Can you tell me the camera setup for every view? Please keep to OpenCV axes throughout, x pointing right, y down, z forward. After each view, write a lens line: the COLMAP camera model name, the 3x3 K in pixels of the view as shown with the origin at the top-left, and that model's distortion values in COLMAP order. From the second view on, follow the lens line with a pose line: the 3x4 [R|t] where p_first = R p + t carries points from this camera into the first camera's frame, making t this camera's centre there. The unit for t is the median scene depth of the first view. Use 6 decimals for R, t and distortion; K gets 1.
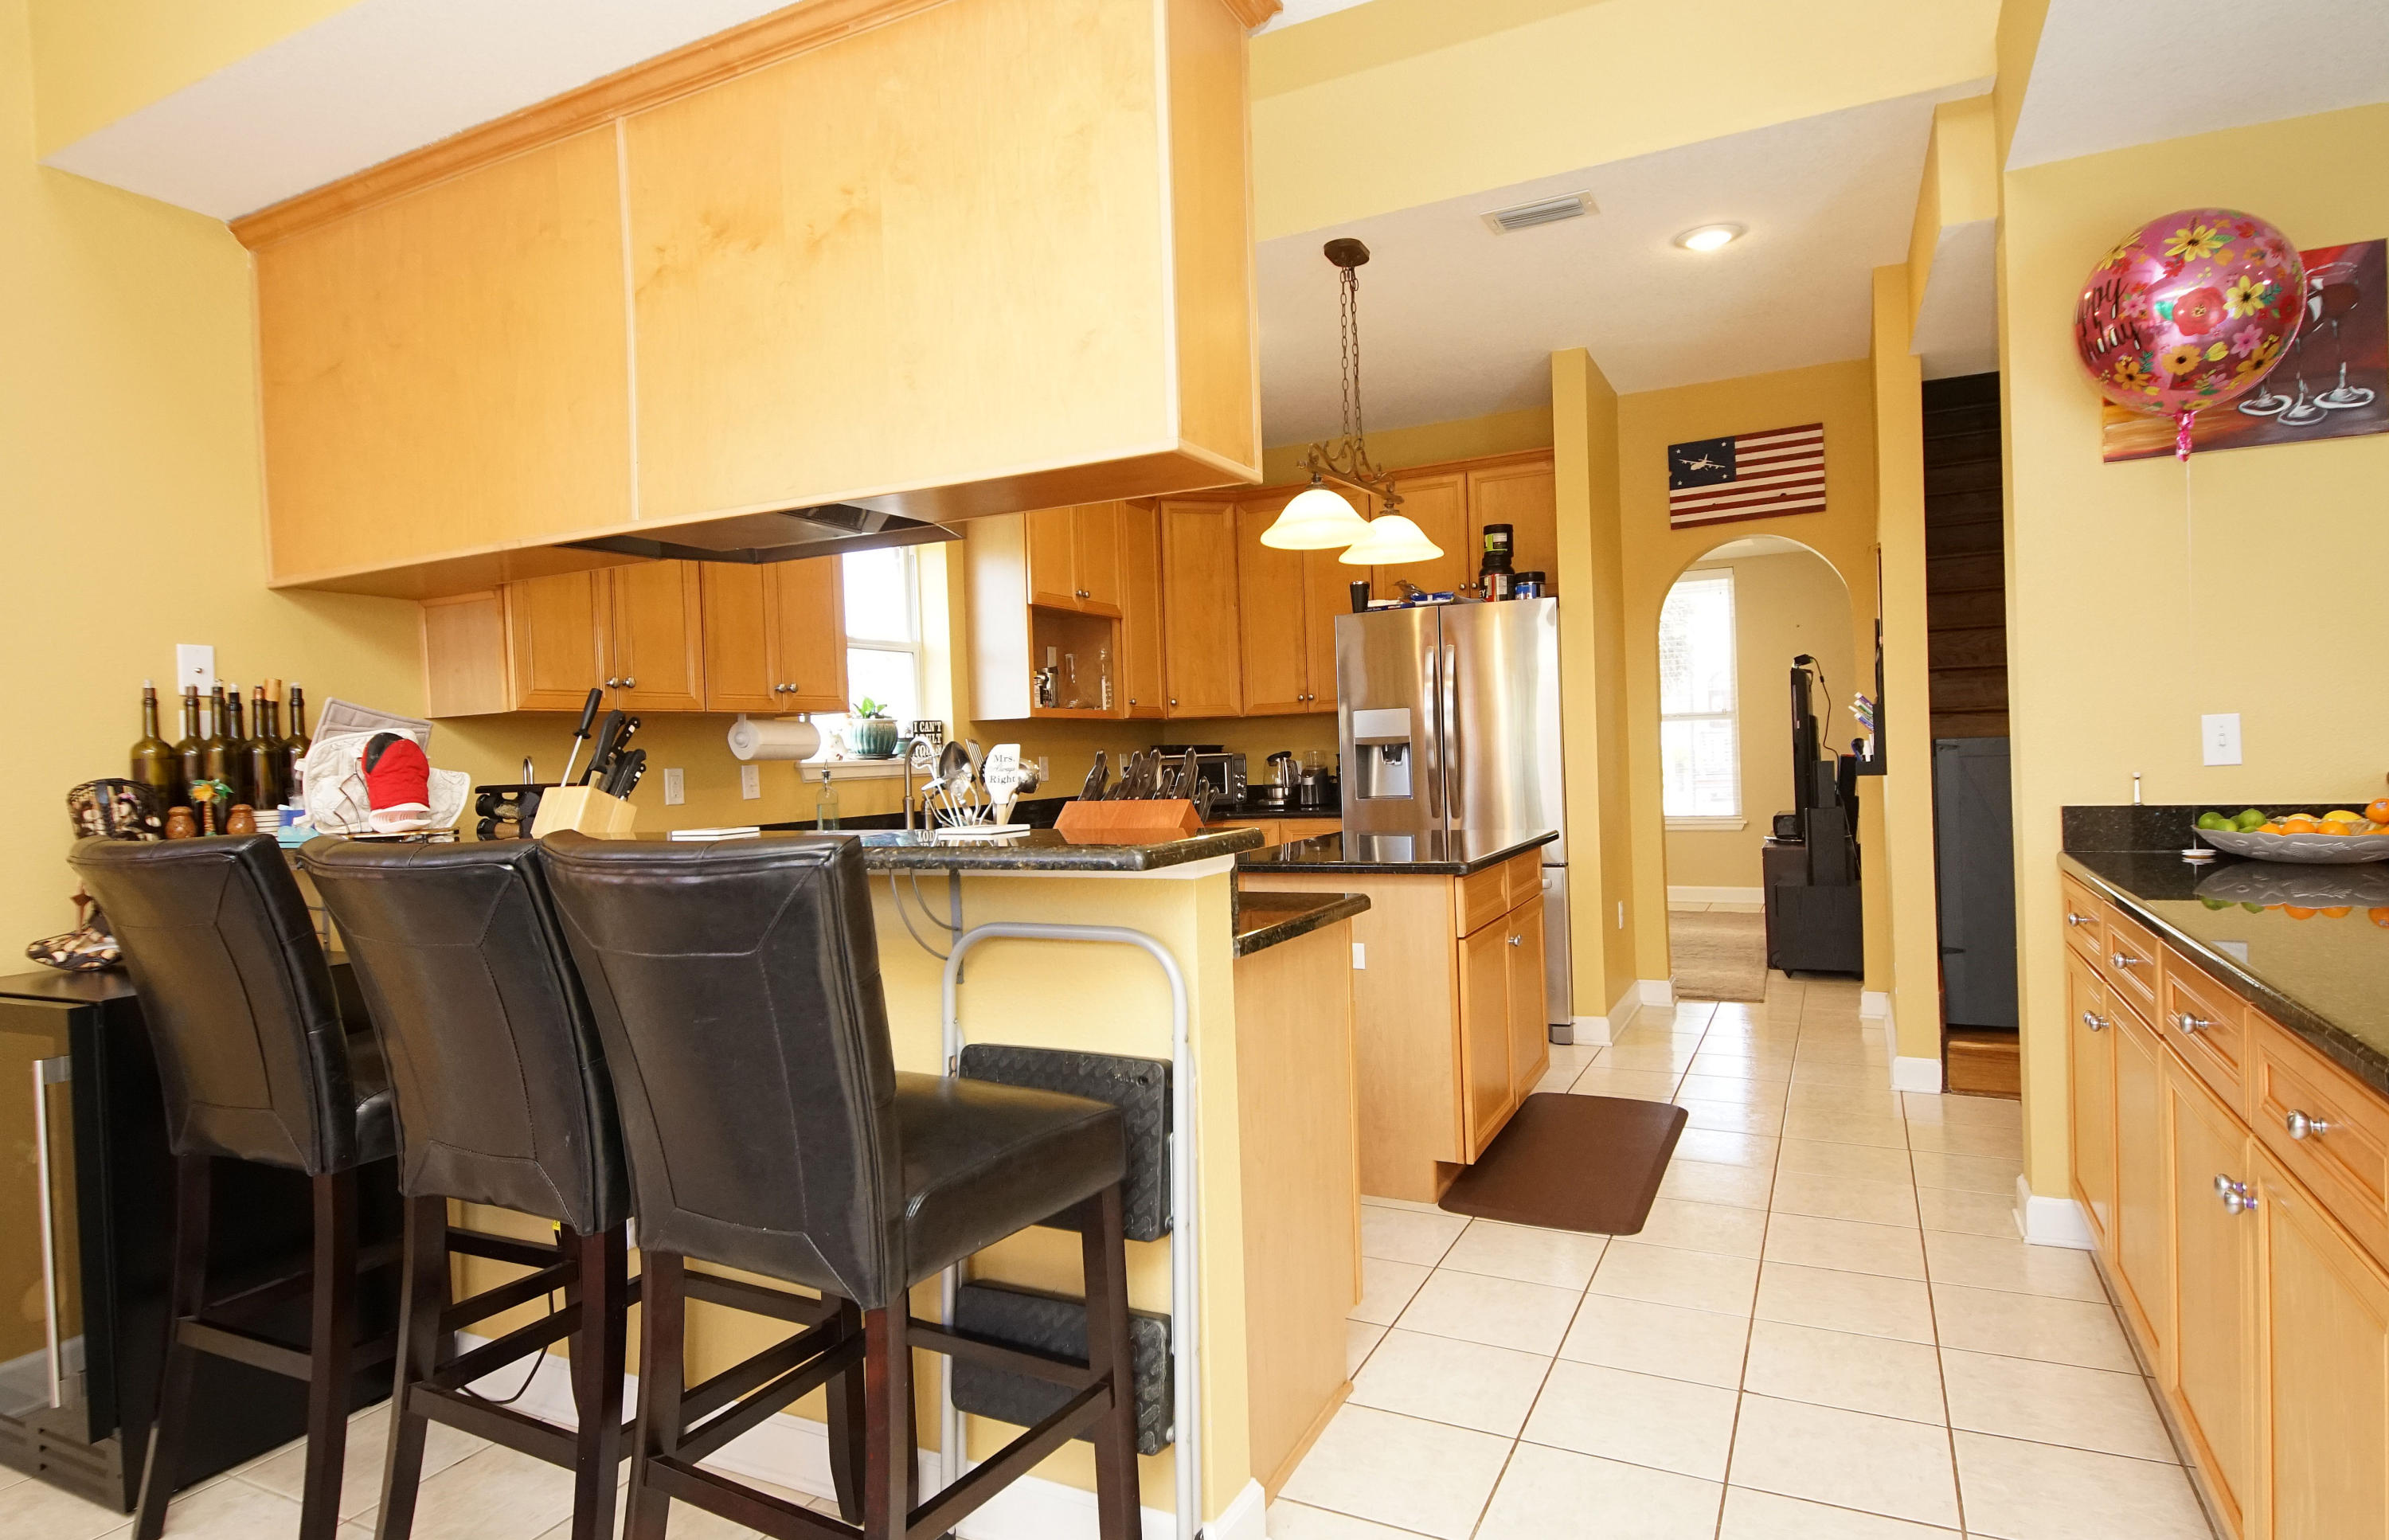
lens RADIAL K [[1280.2, 0, 1194.5], [0, 1280.2, 770.0], [0, 0, 1]] dist [0.045216, -0.000047]
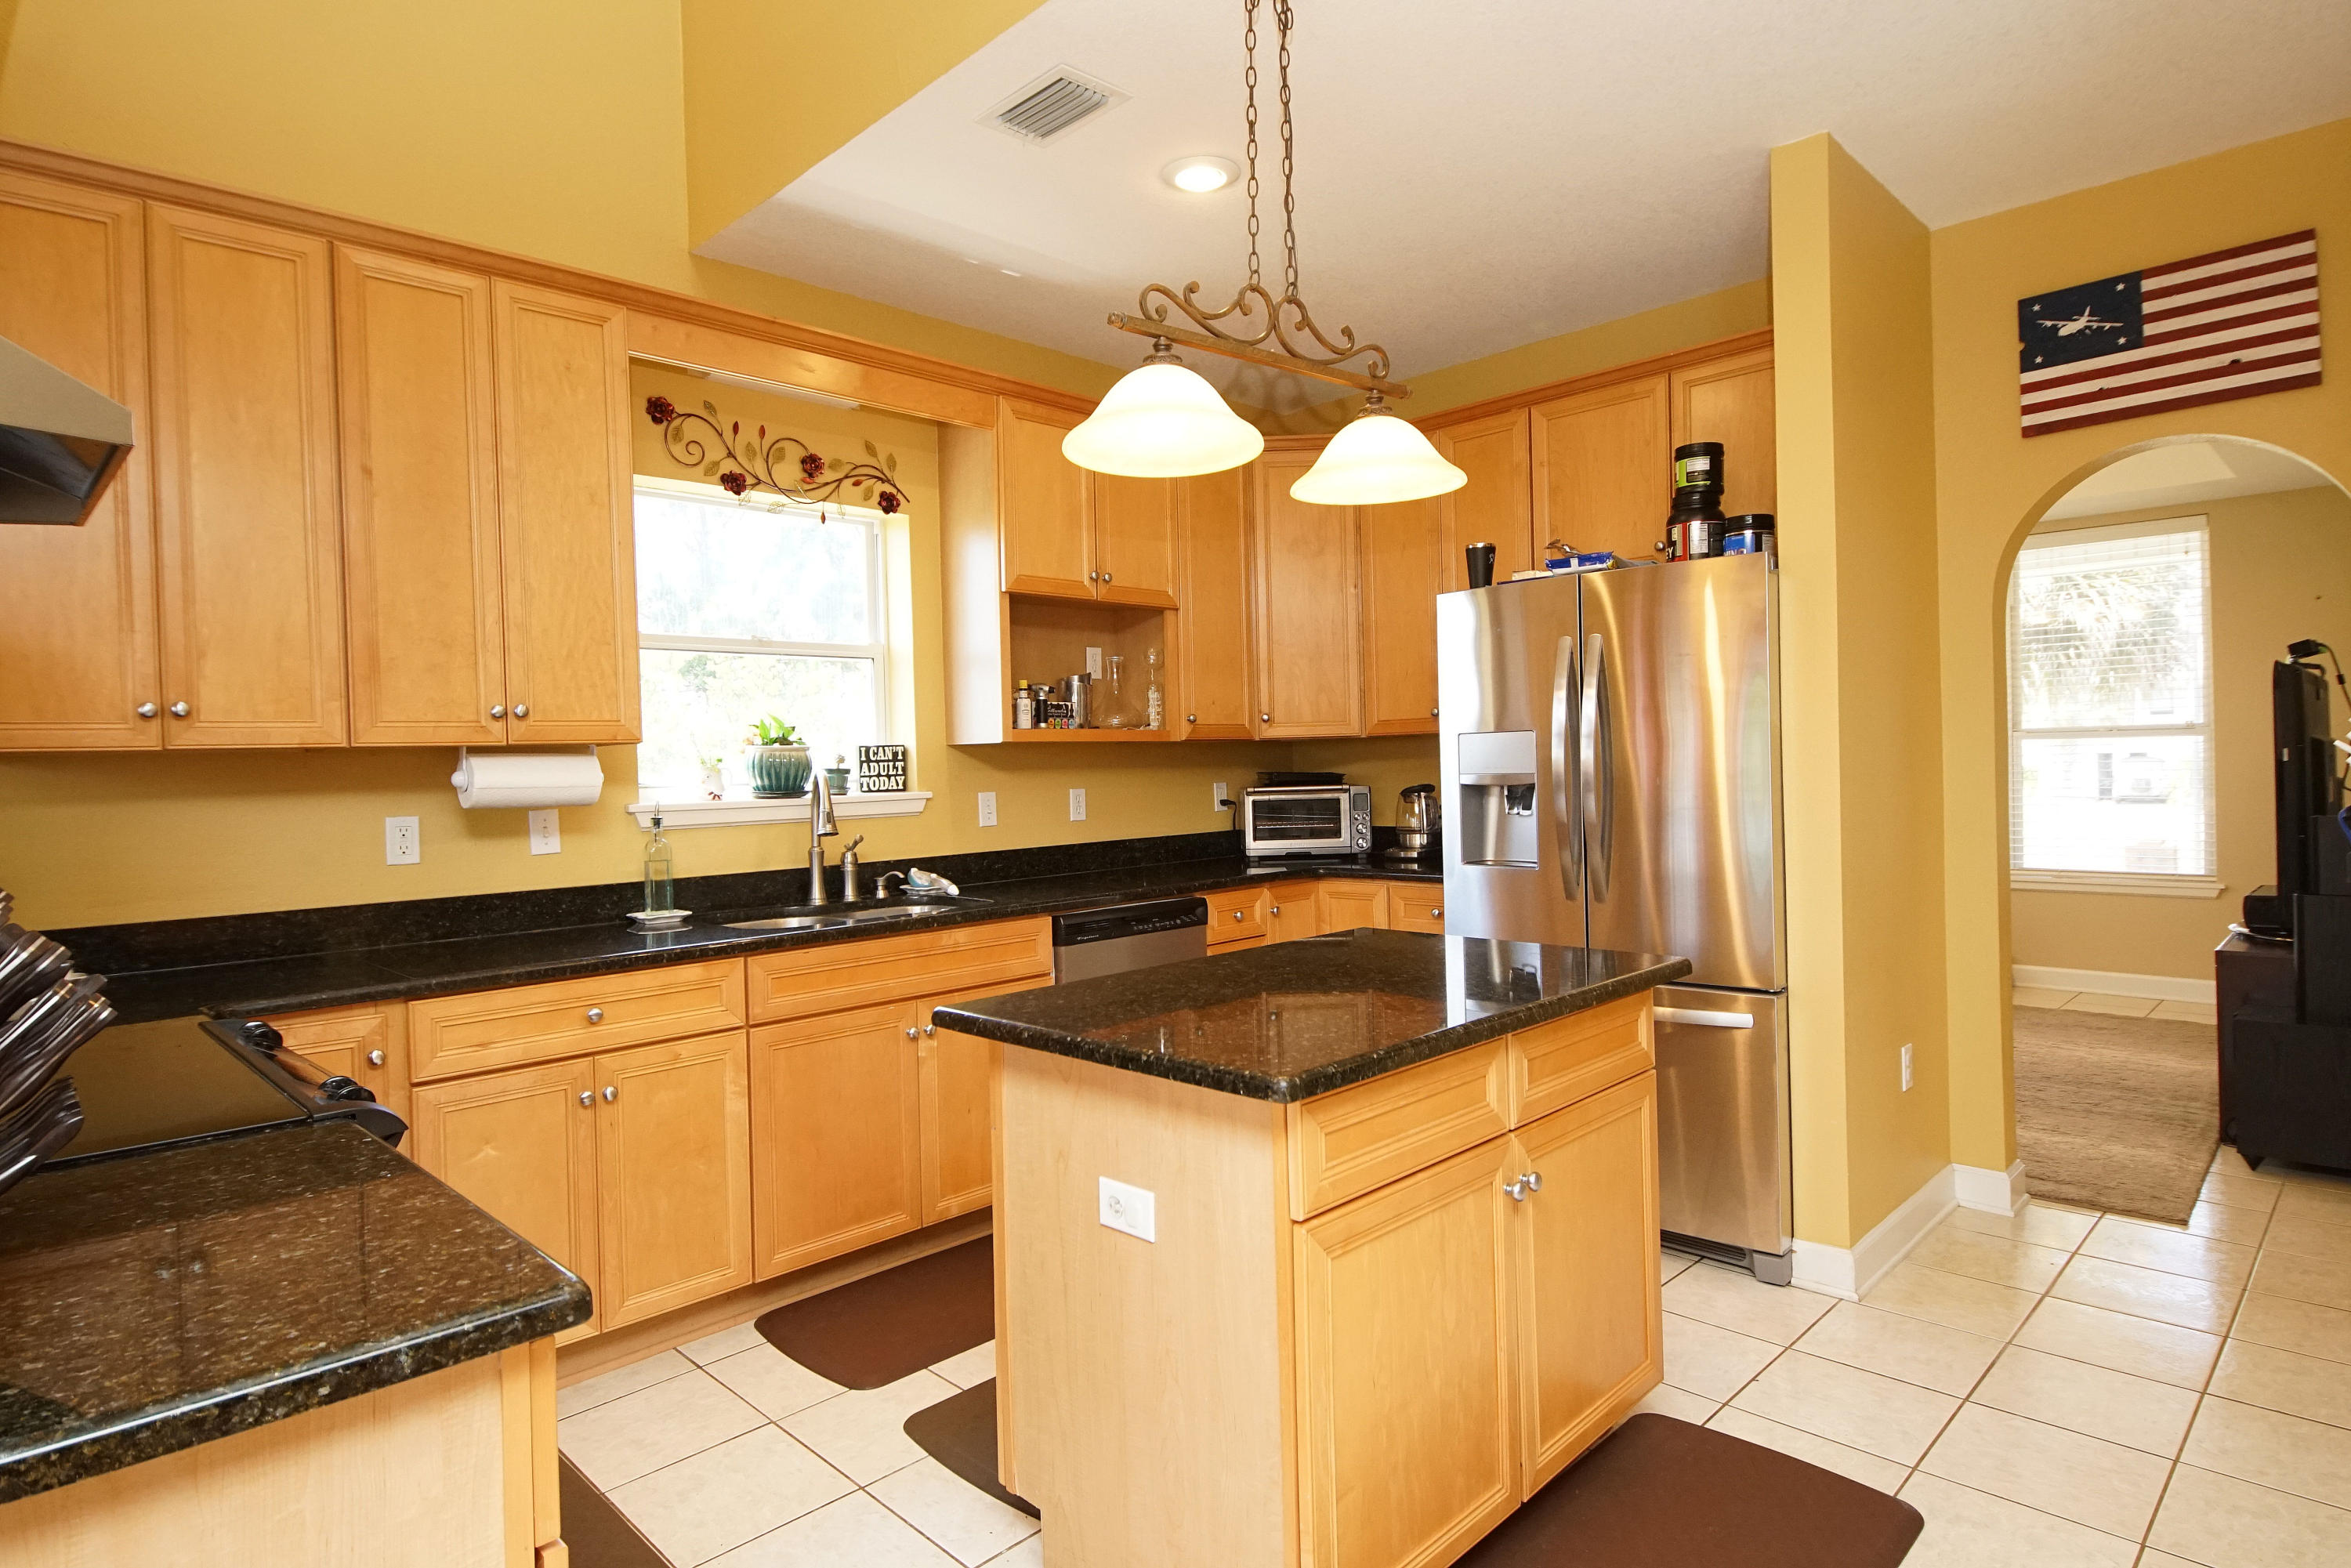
lens RADIAL K [[1262.7, 0, 1153.4], [0, 1262.7, 780.9], [0, 0, 1]] dist [0.038649, -0.038203]
pose [[0.946020, 0.016948, -0.323664, 0.187155], [-0.013947, 0.999836, 0.011589, -0.026867], [0.323807, -0.006449, 0.946101, 0.310944]]
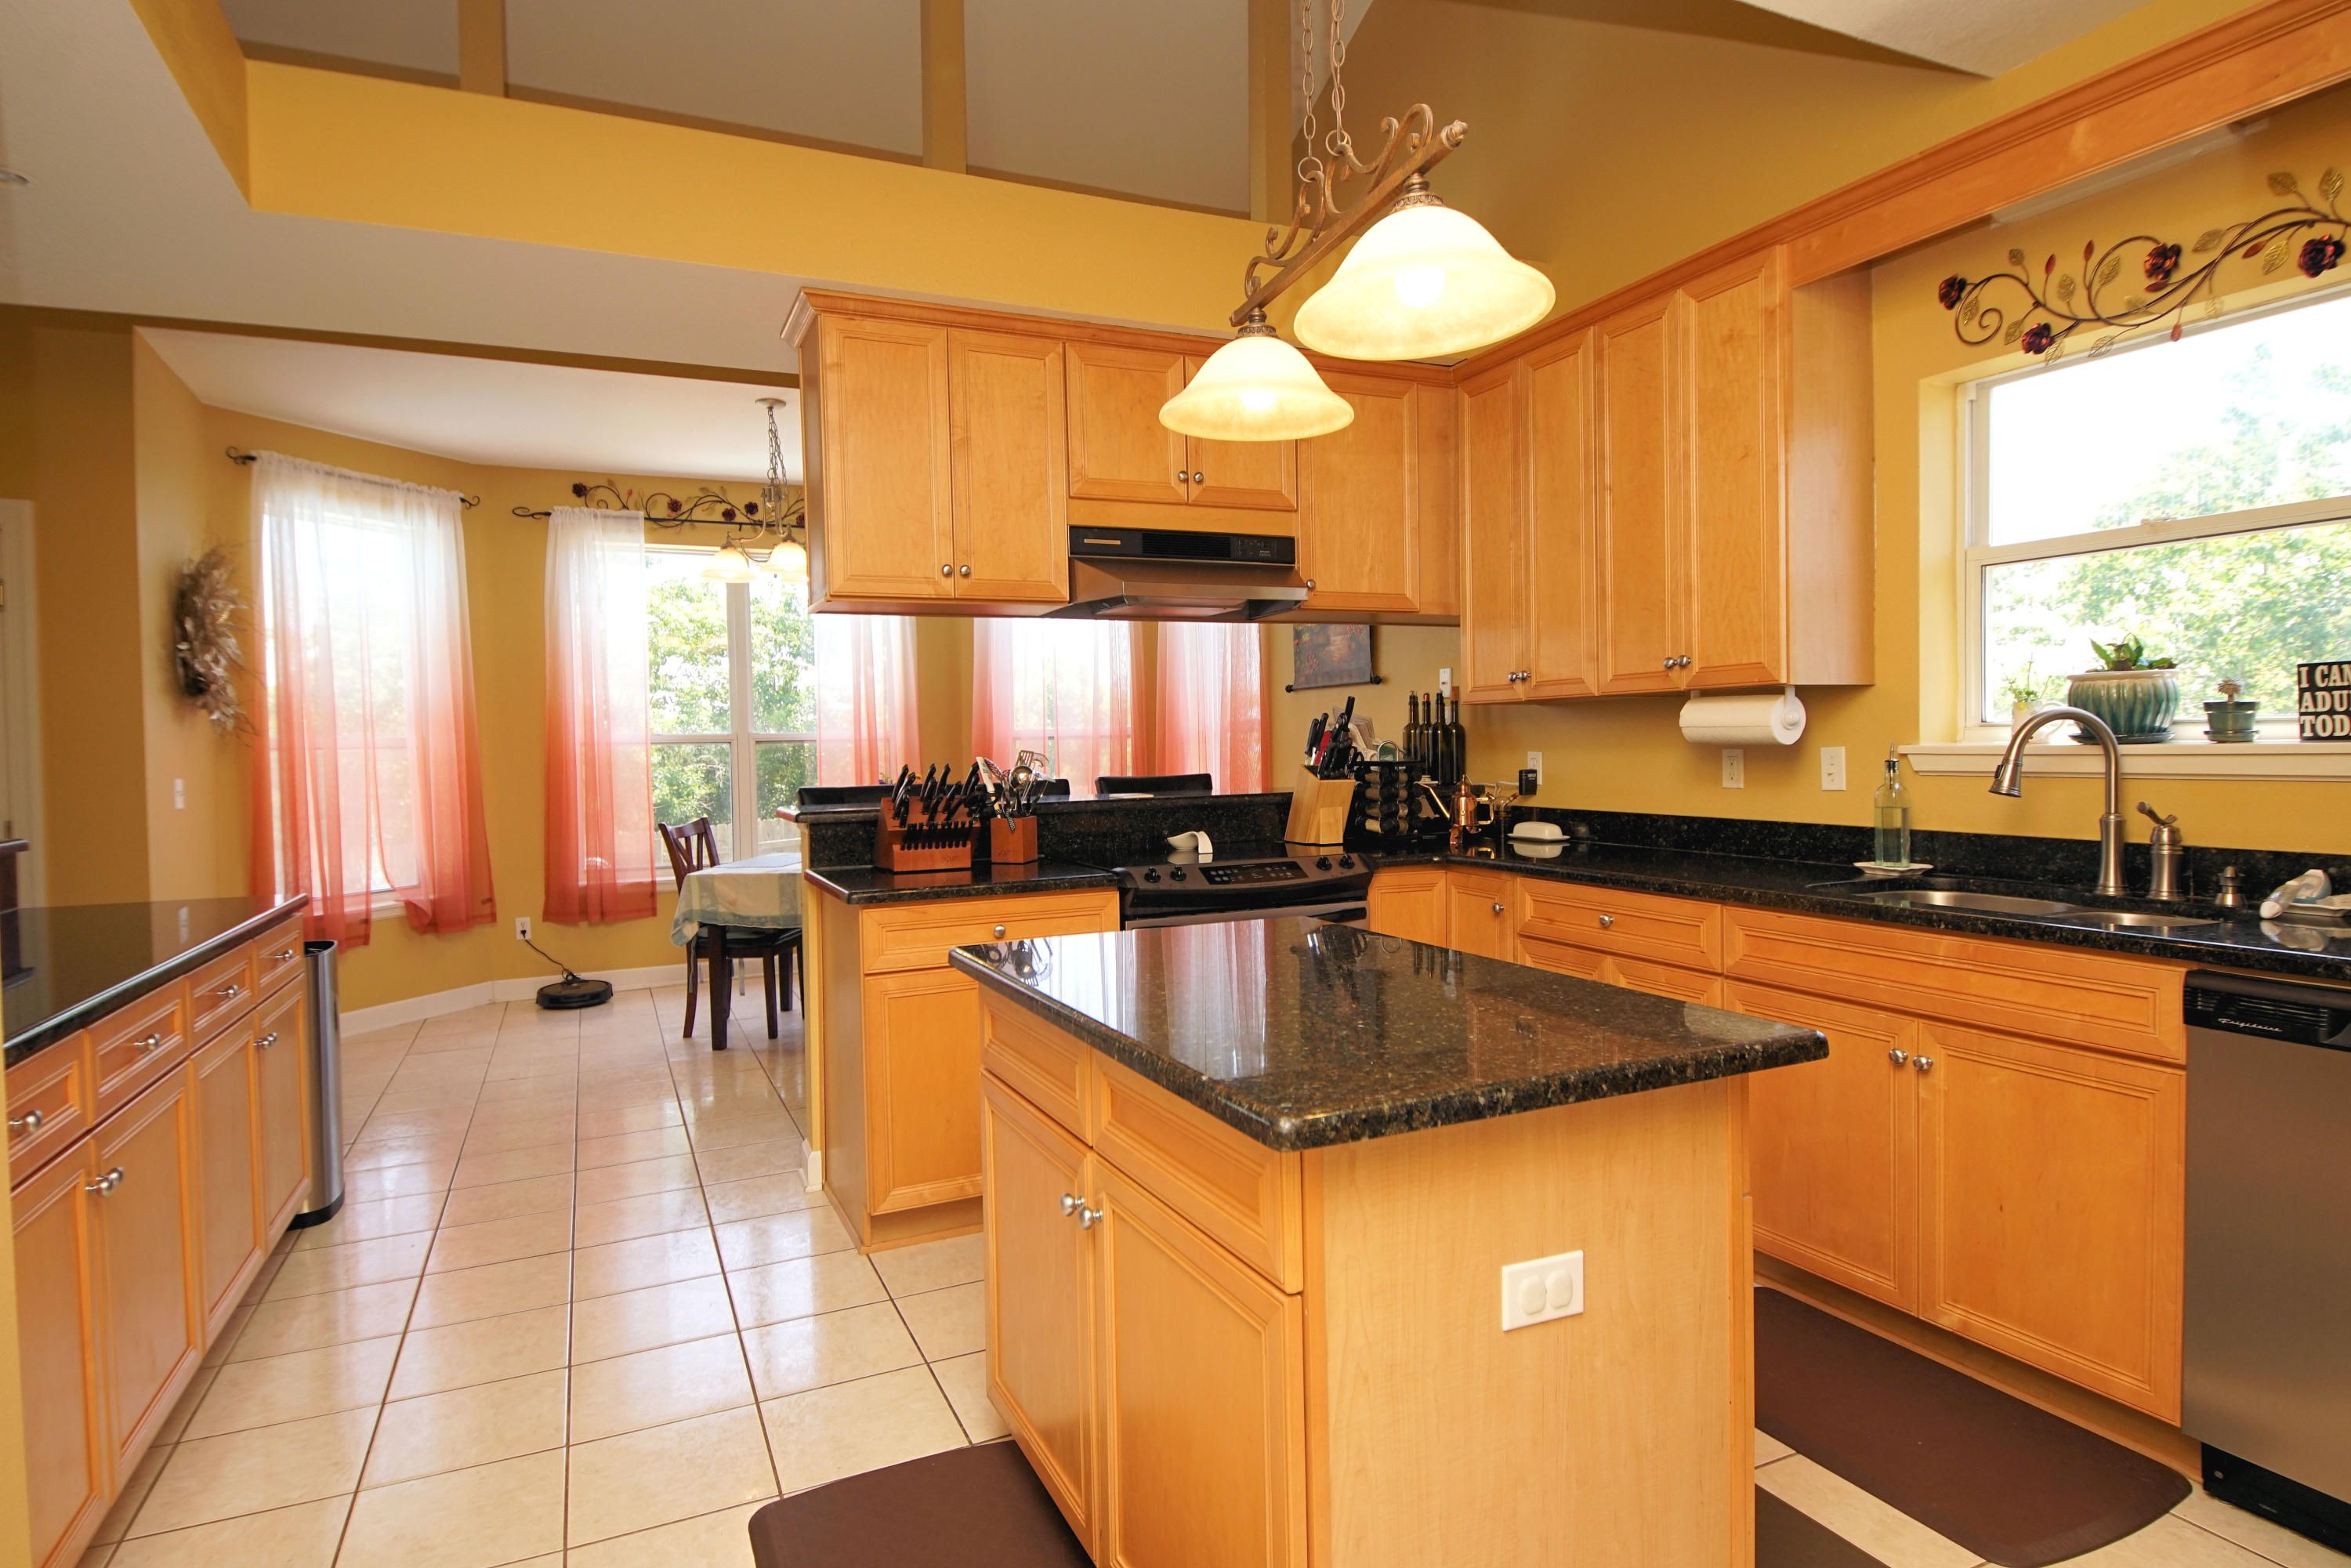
lens RADIAL K [[1262.7, 0, 1153.4], [0, 1262.7, 780.9], [0, 0, 1]] dist [0.038649, -0.038203]
pose [[-0.629478, 0.075065, -0.773384, 0.400596], [0.032756, 0.997001, 0.070109, -0.039804], [0.776328, 0.018799, -0.630049, 0.902970]]
